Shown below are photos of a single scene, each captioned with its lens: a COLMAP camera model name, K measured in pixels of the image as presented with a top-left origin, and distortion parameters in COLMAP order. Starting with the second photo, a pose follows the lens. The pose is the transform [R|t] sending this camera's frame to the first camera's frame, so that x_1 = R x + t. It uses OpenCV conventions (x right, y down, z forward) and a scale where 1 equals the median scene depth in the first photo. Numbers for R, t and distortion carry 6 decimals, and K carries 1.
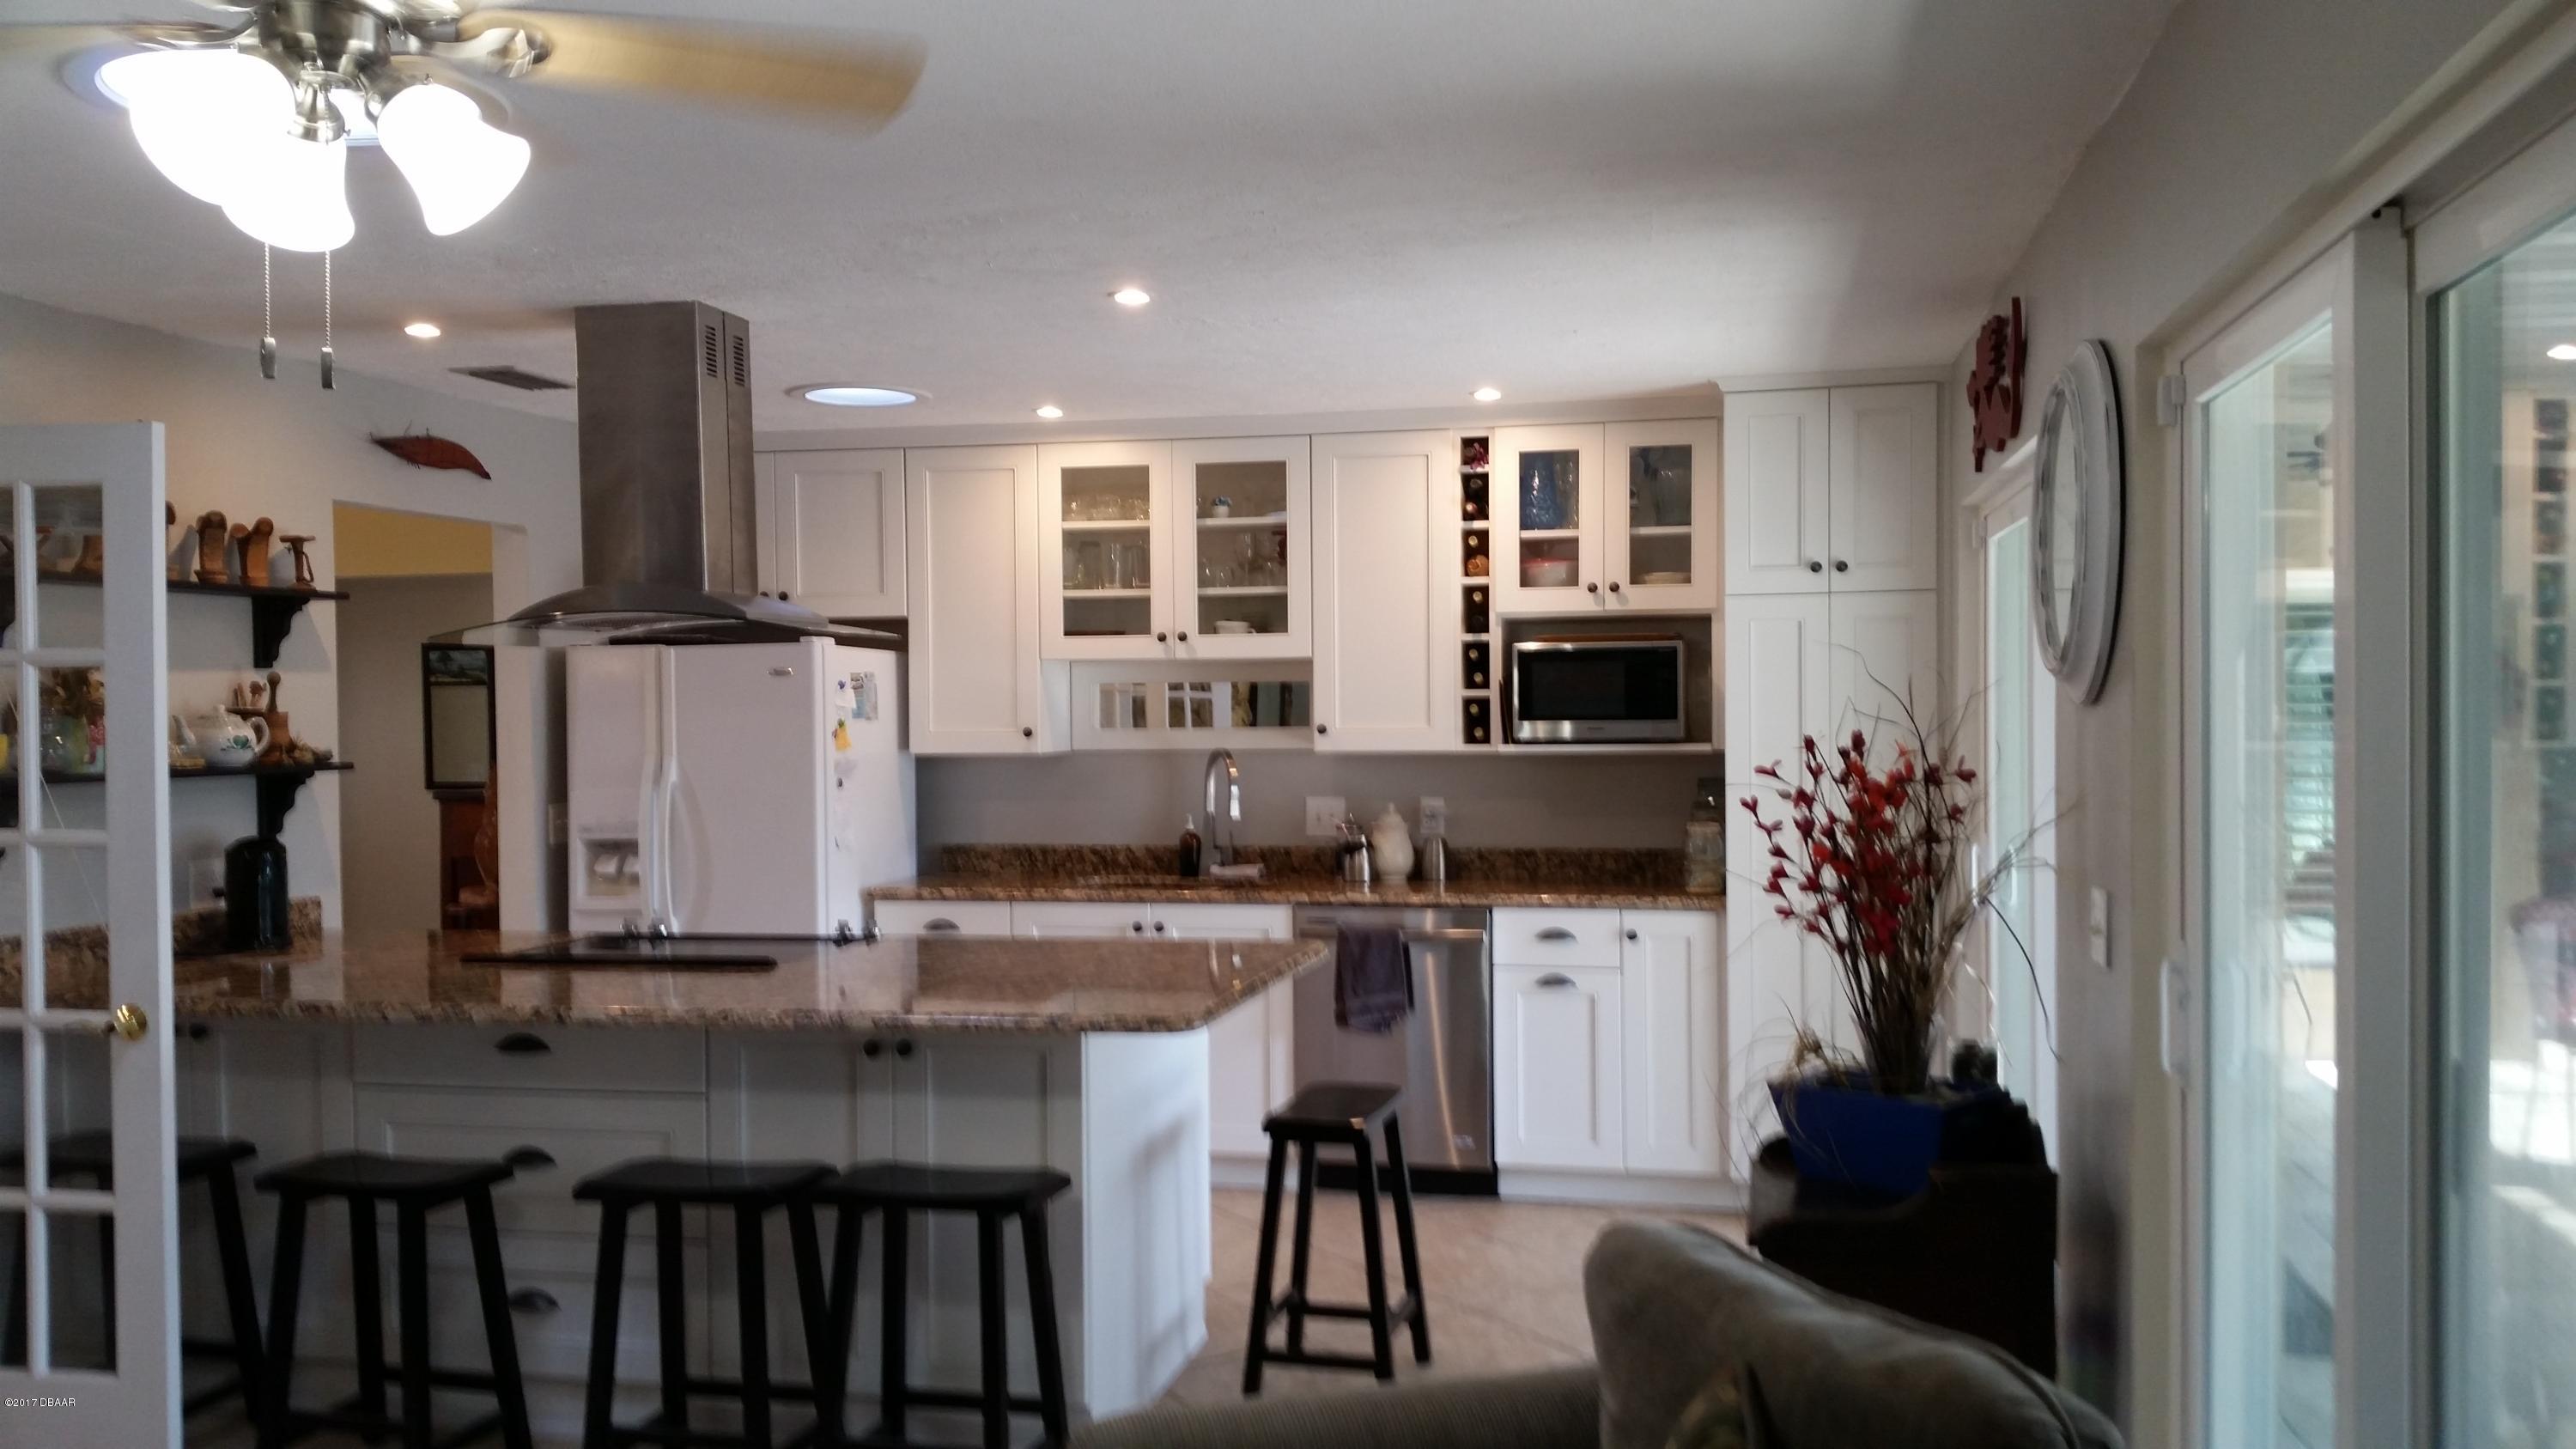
lens RADIAL K [[2111.1, 0, 1288.0], [0, 2111.1, 724.5], [0, 0, 1]] dist [0.217261, -0.637945]
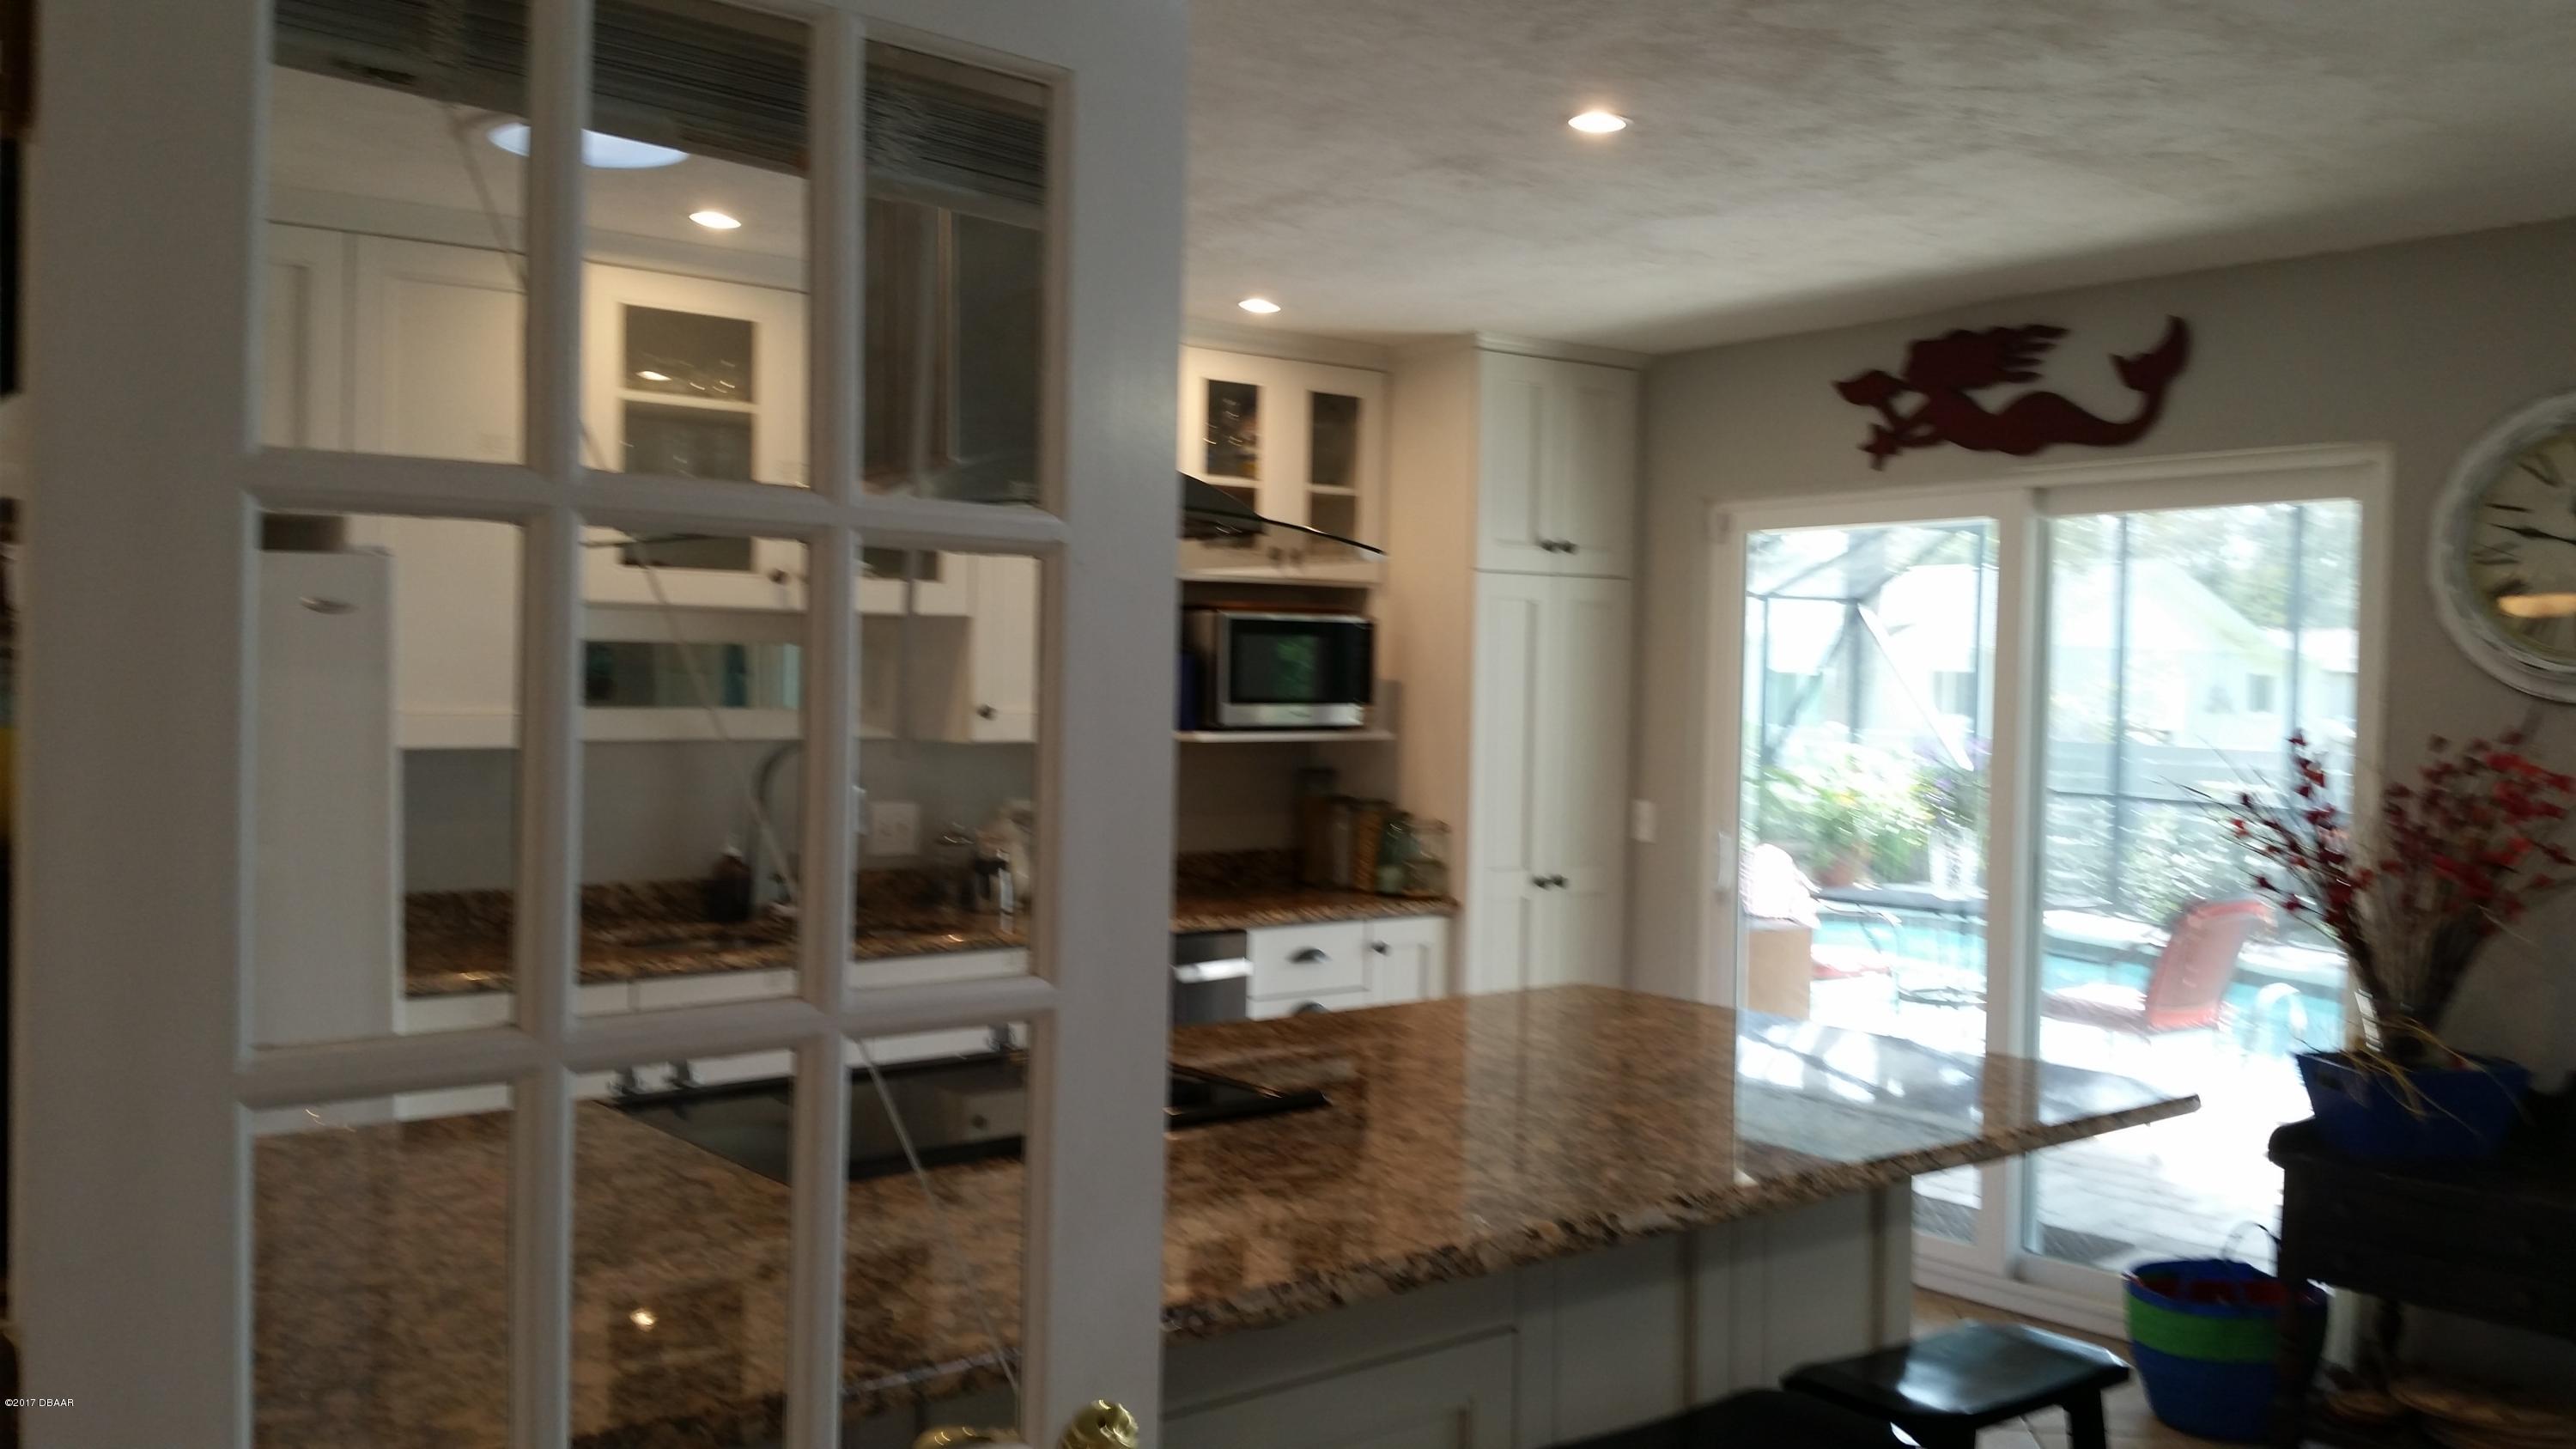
lens RADIAL K [[2111.1, 0, 1288.0], [0, 2111.1, 724.5], [0, 0, 1]] dist [0.217261, -0.637945]
pose [[0.625058, 0.000400, 0.780578, -0.522261], [-0.010644, 0.999911, 0.008012, -0.000150], [-0.780506, -0.013317, 0.625007, 0.459248]]
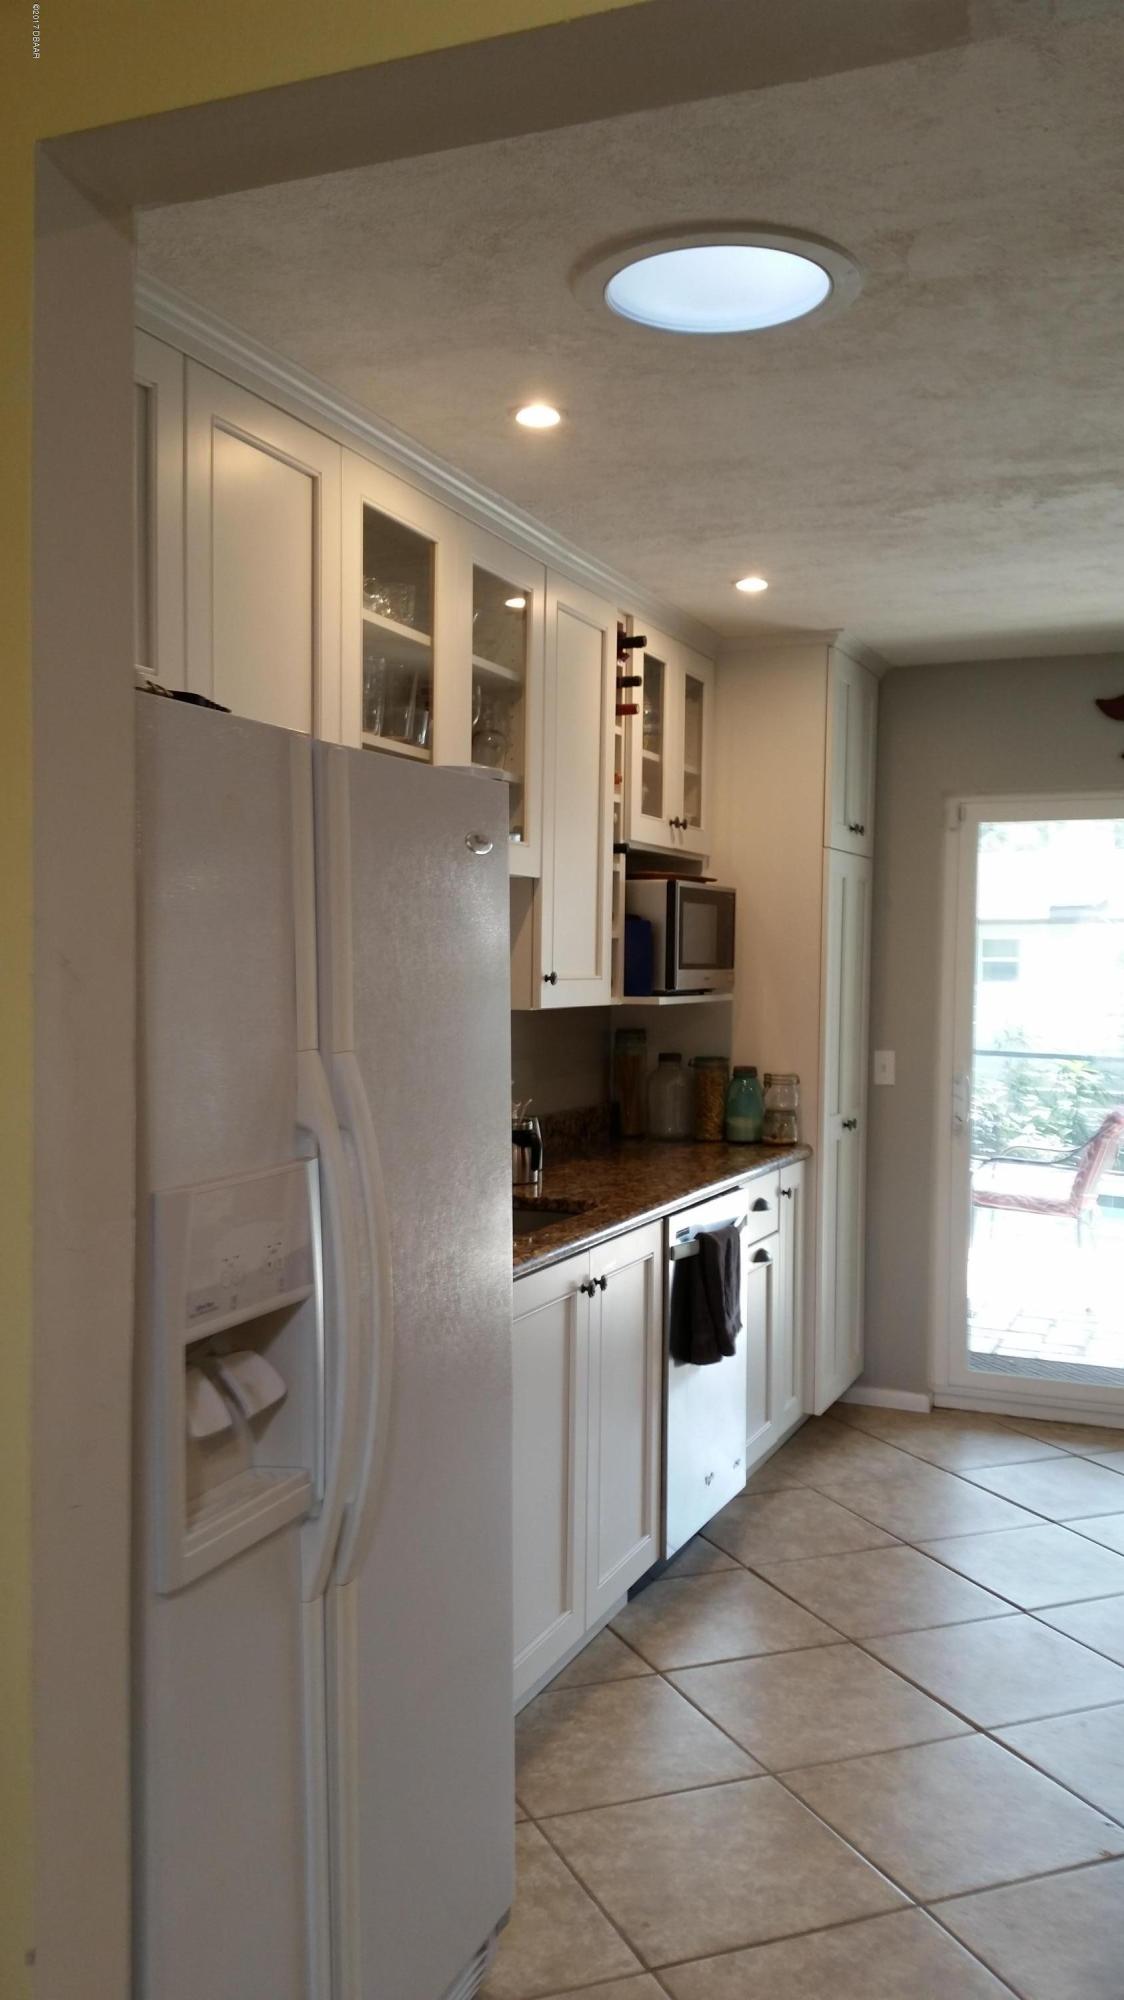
lens RADIAL K [[1638.8, 0, 550.5], [0, 1638.8, 1020.0], [0, 0, 1]] dist [0.217261, -0.637945]
pose [[0.186409, -0.027799, 0.982079, -0.559794], [-0.006934, 0.999537, 0.029610, -0.000150], [-0.982448, -0.012329, 0.186130, 0.926320]]
